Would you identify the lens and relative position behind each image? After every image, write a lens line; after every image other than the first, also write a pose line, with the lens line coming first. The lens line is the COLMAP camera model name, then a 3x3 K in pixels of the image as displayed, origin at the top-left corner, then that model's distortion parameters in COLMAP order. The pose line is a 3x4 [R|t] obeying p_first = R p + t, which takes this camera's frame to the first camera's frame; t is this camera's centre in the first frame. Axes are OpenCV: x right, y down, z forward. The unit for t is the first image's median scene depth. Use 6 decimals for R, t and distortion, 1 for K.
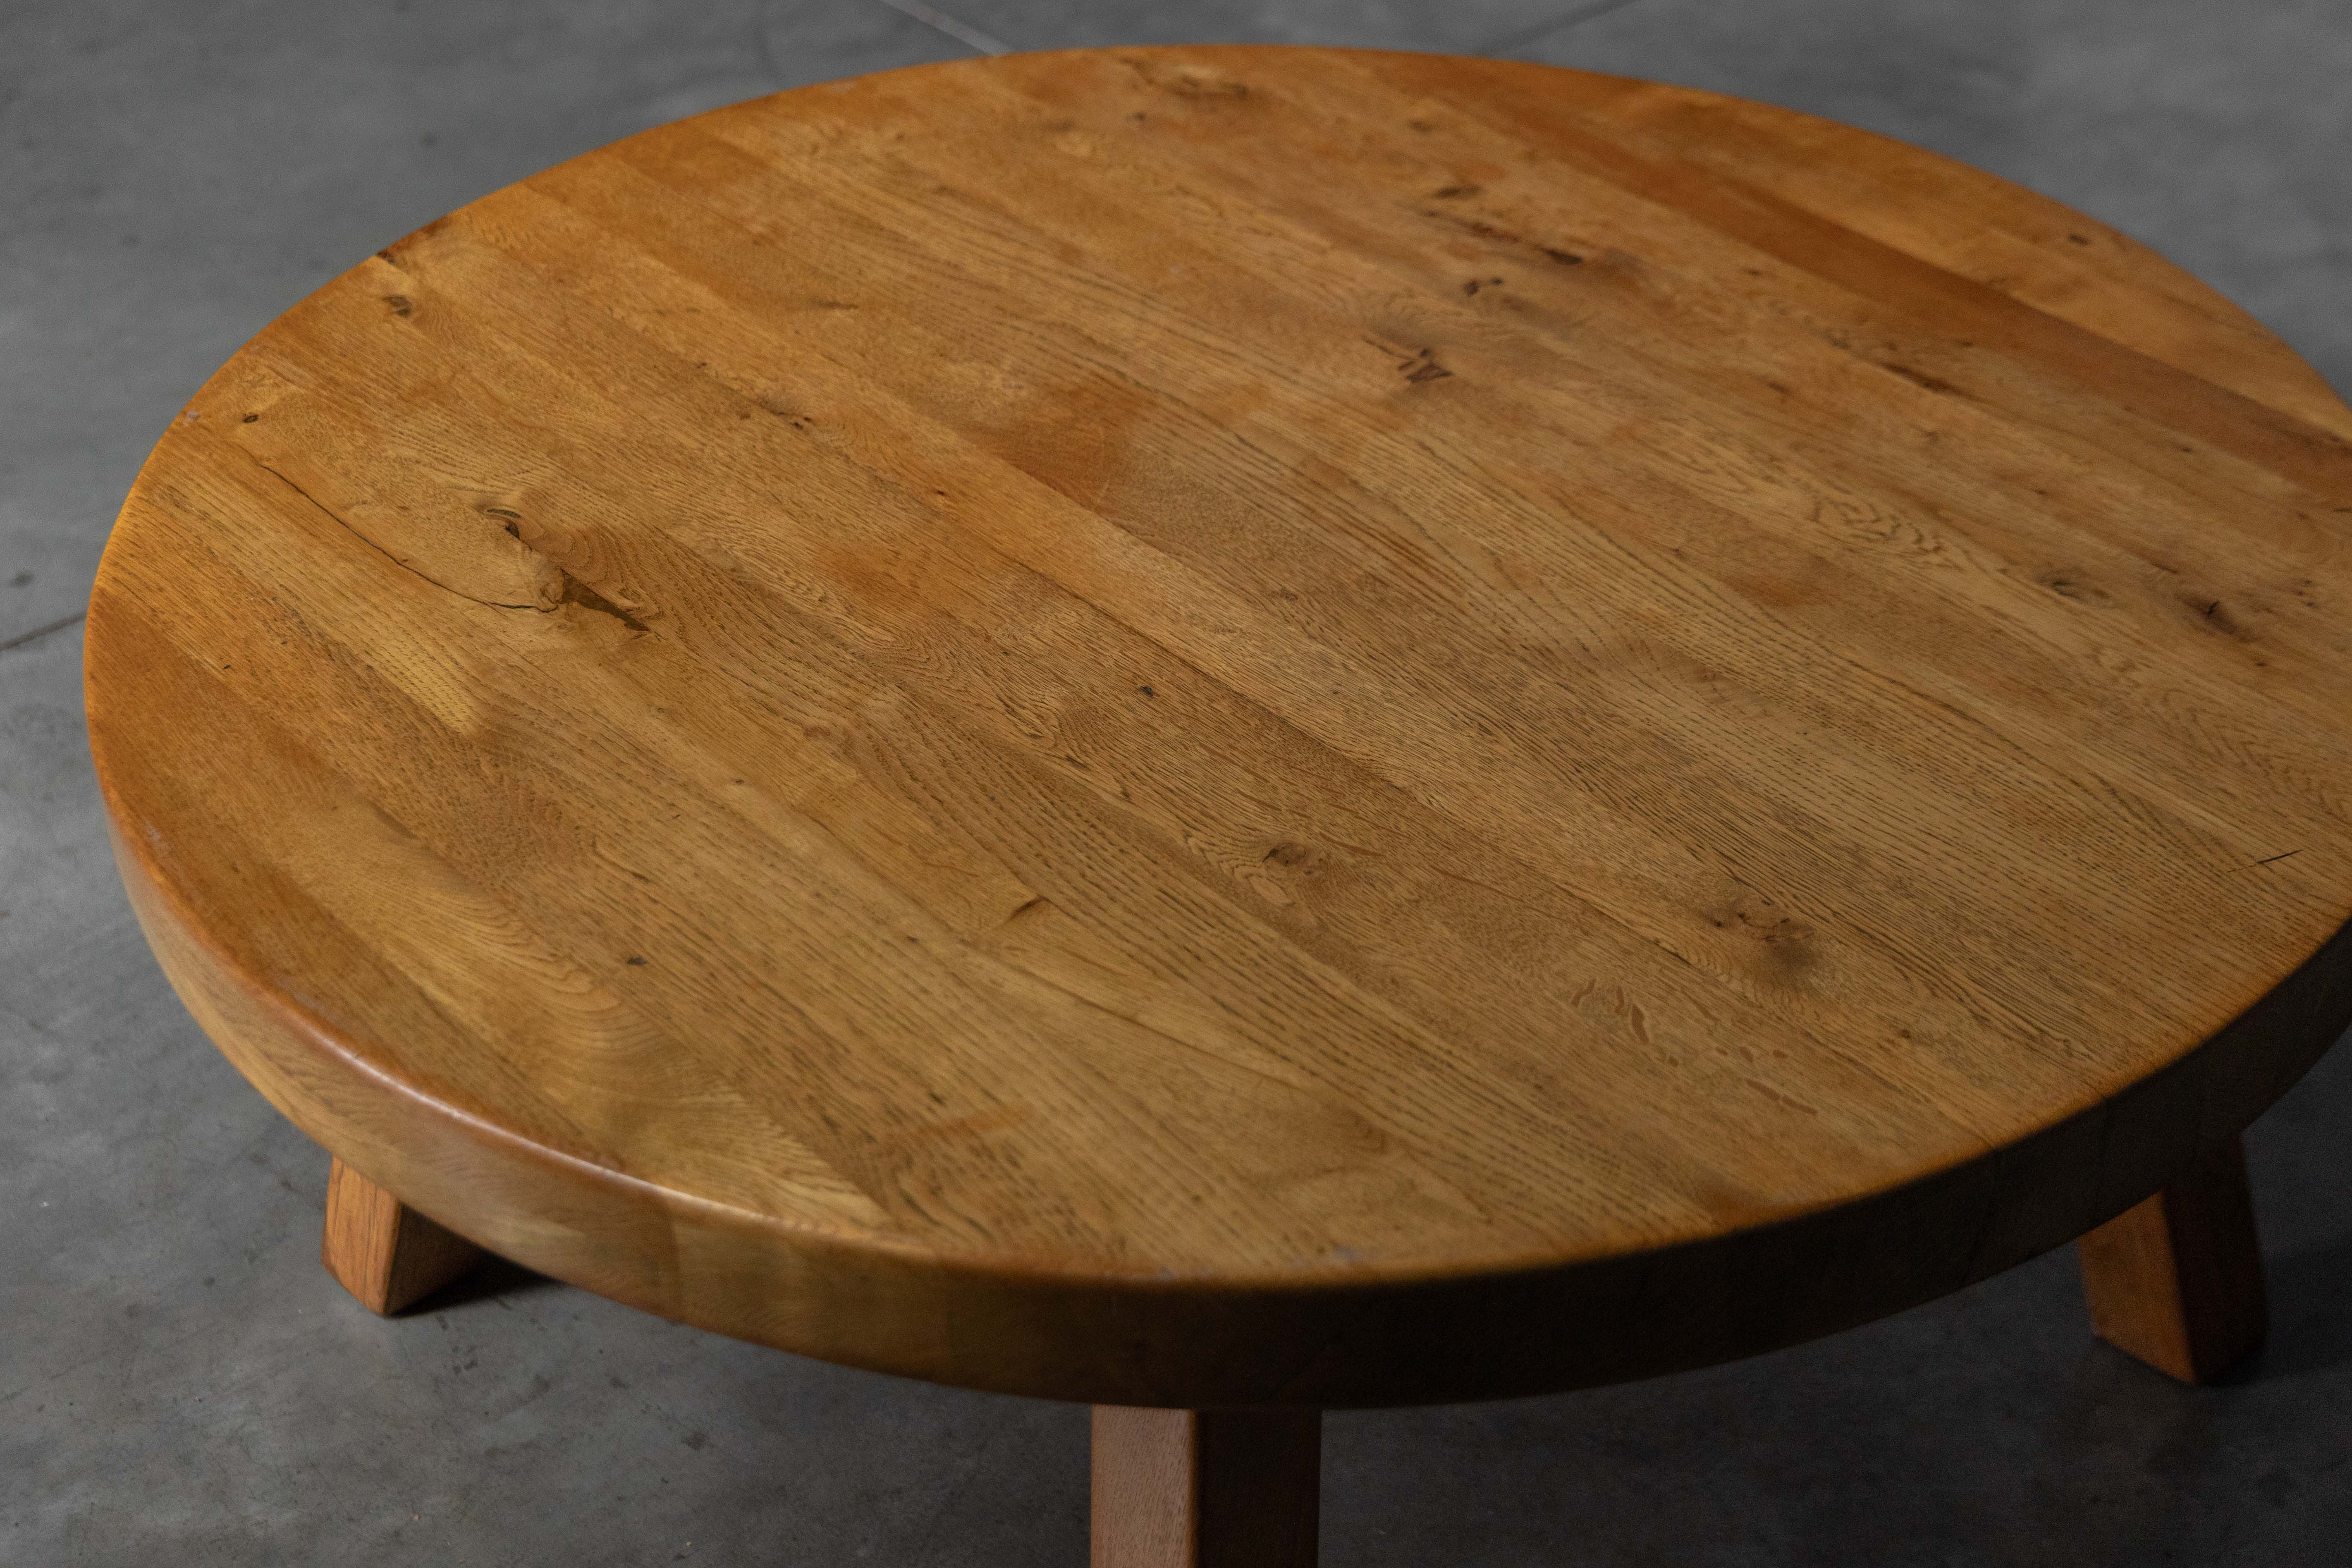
lens RADIAL K [[3835.2, 0, 1176.0], [0, 3835.2, 784.0], [0, 0, 1]] dist [0.021269, 0.021579]
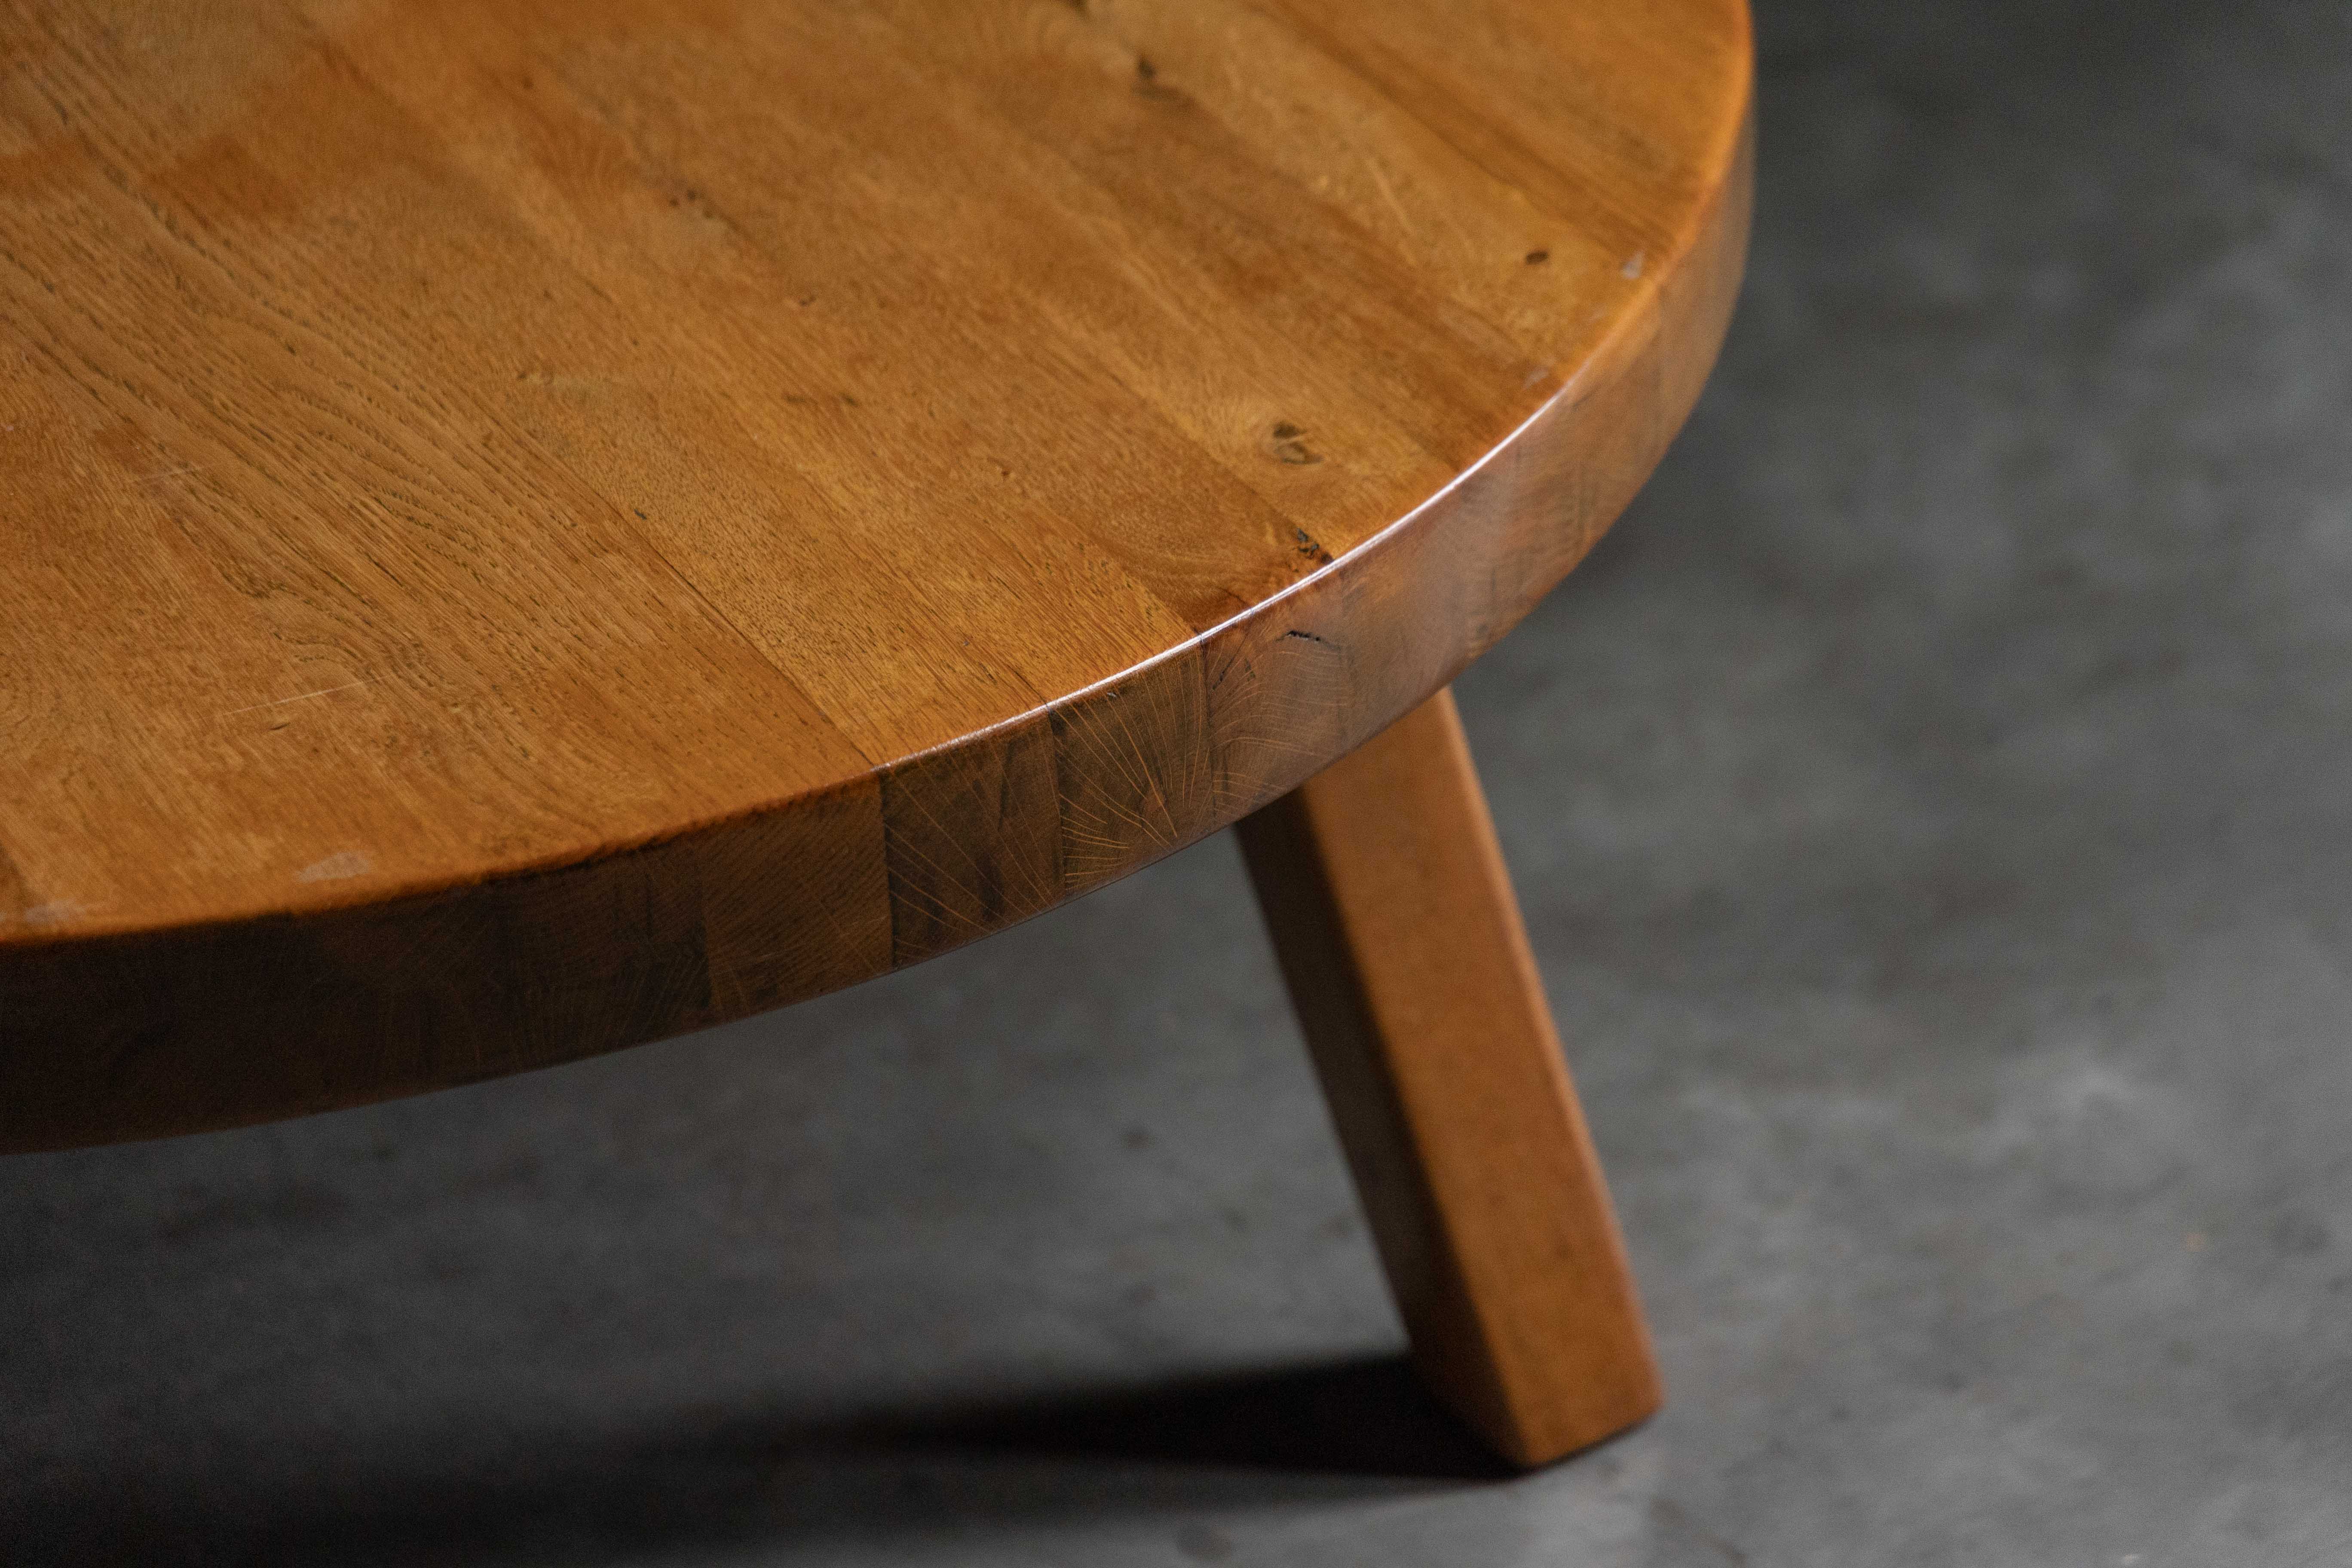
lens RADIAL K [[6647.0, 0, 1176.0], [0, 6647.0, 784.0], [0, 0, 1]] dist [0.054118, -0.028560]
pose [[-0.977010, -0.052687, 0.206581, -0.391835], [0.171623, 0.380488, 0.908721, -0.999901], [-0.126479, 0.923284, -0.362698, 1.409741]]
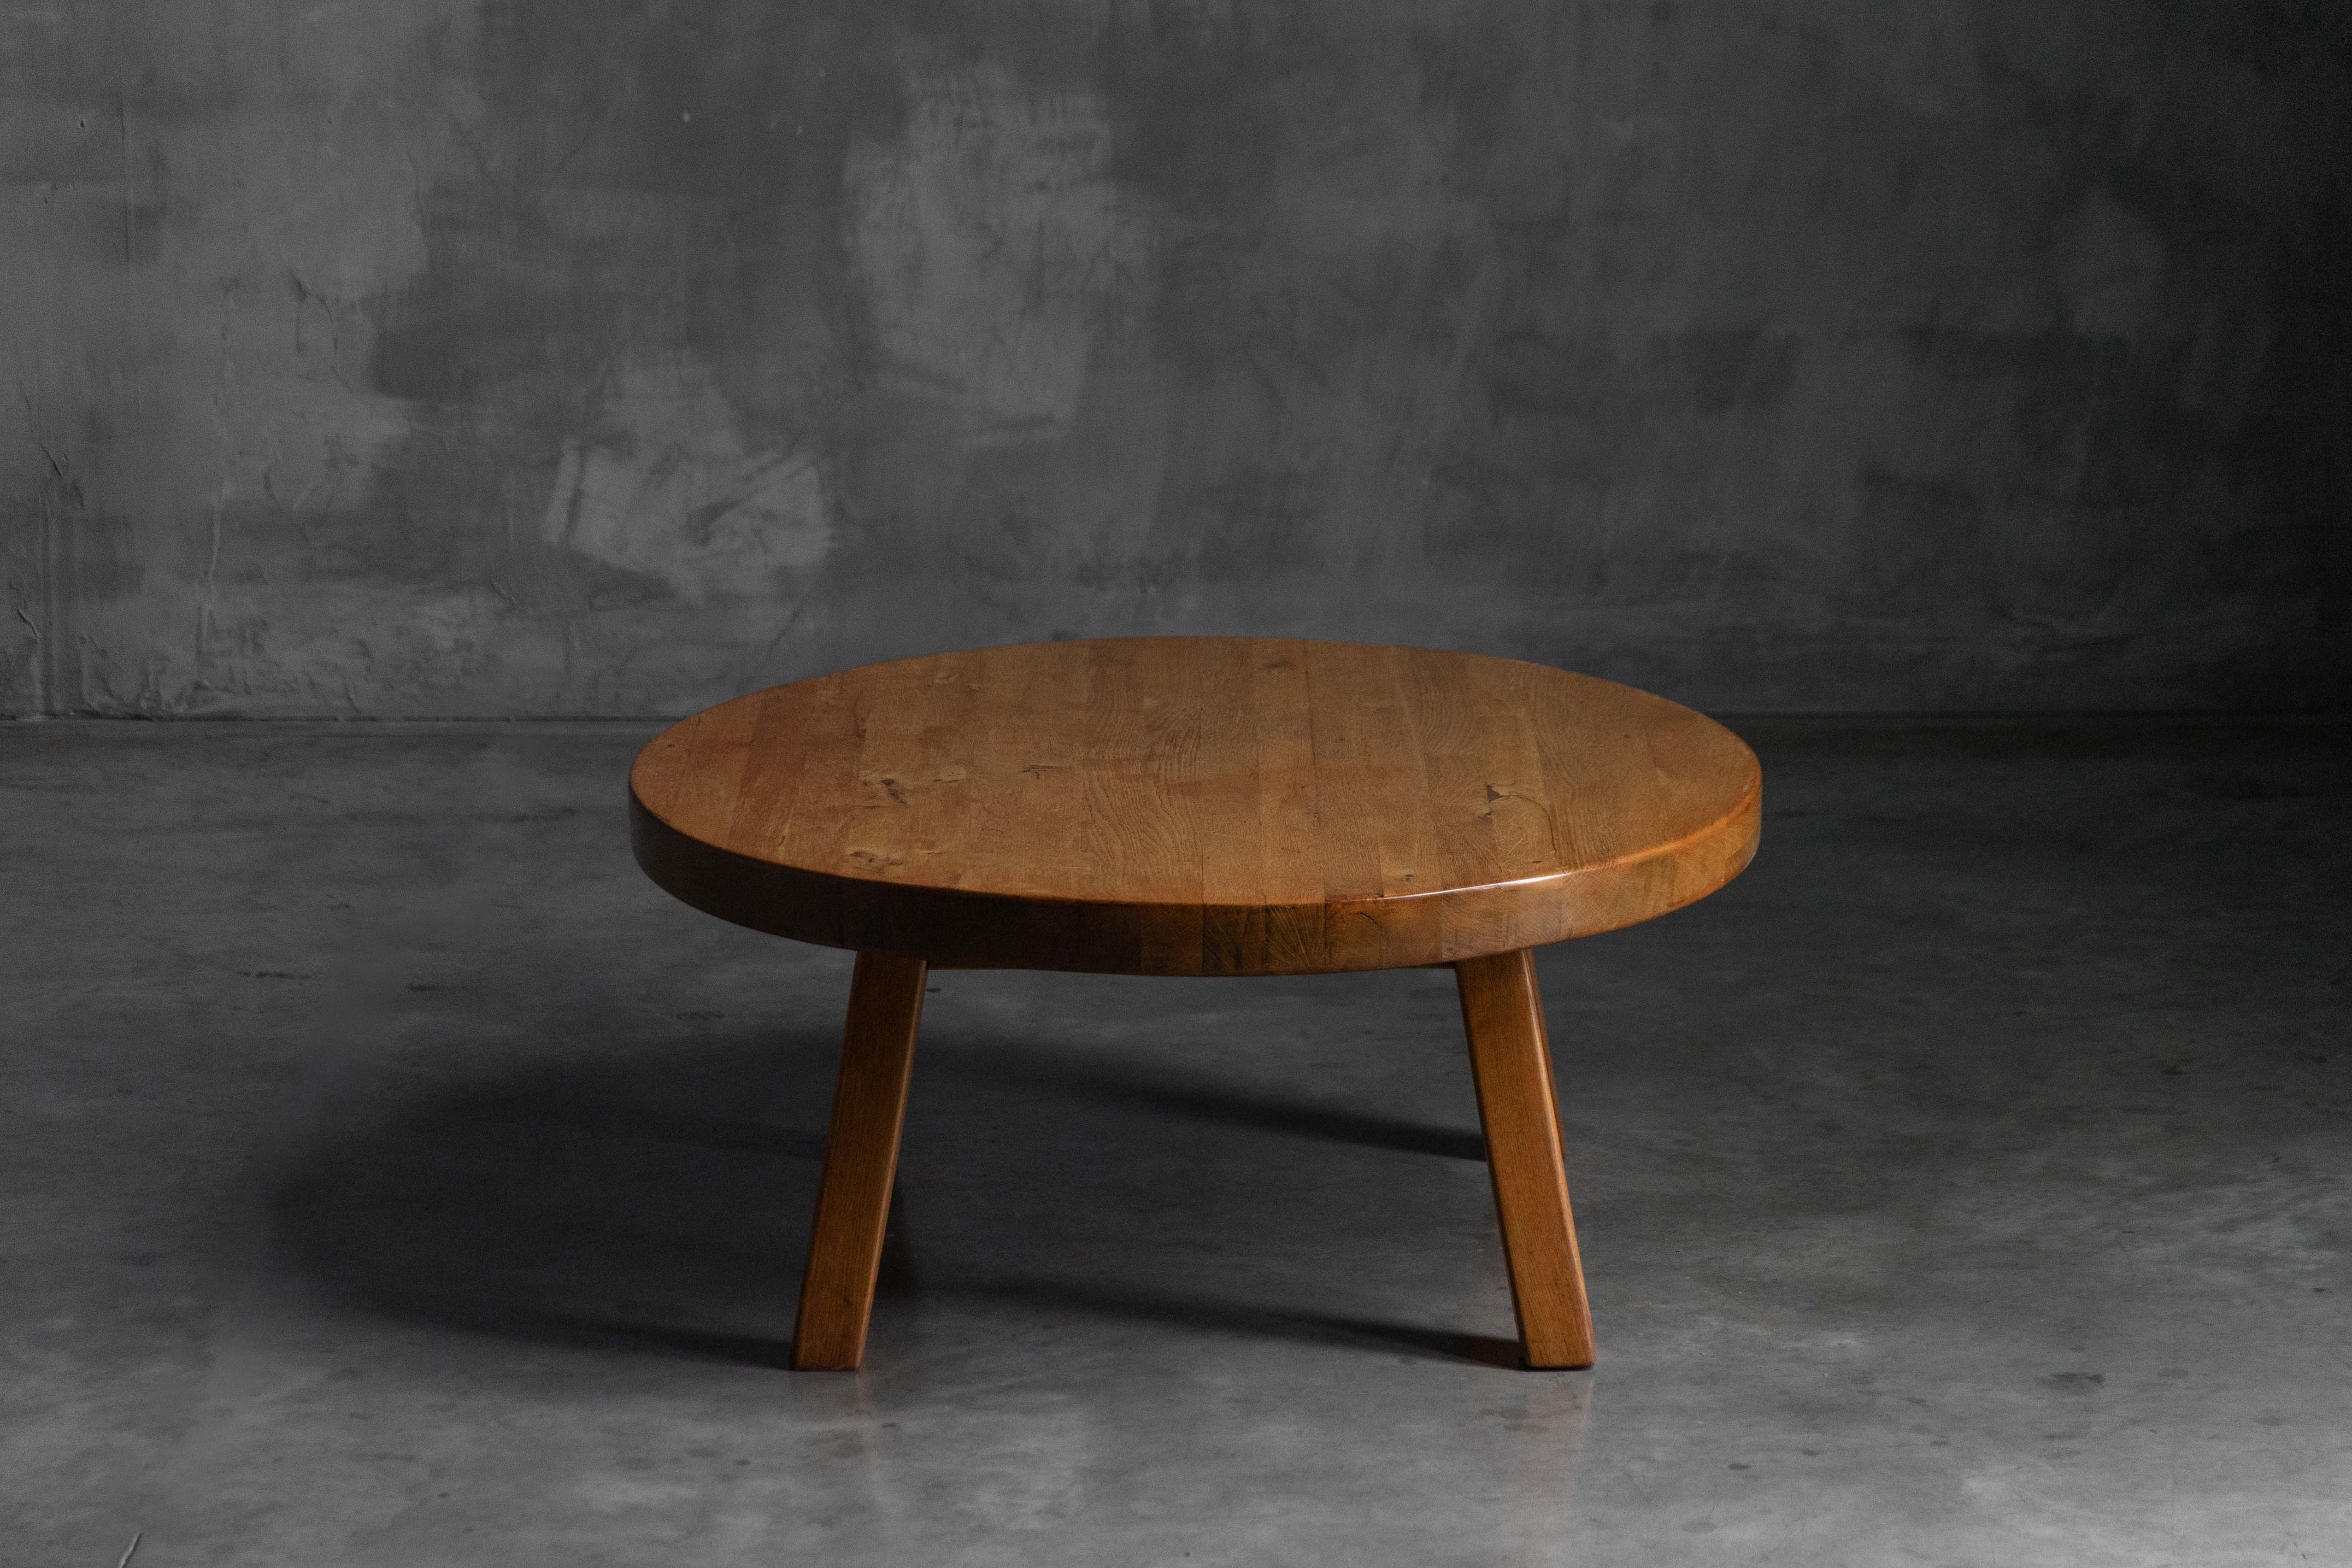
lens RADIAL K [[6772.8, 0, 1237.0], [0, 6772.8, 787.4], [0, 0, 1]] dist [0.046368, 0.469216]
pose [[-0.759749, -0.140971, 0.634751, -2.087623], [0.382045, 0.693147, 0.611219, -2.058382], [-0.526140, 0.706876, -0.472761, 2.468192]]
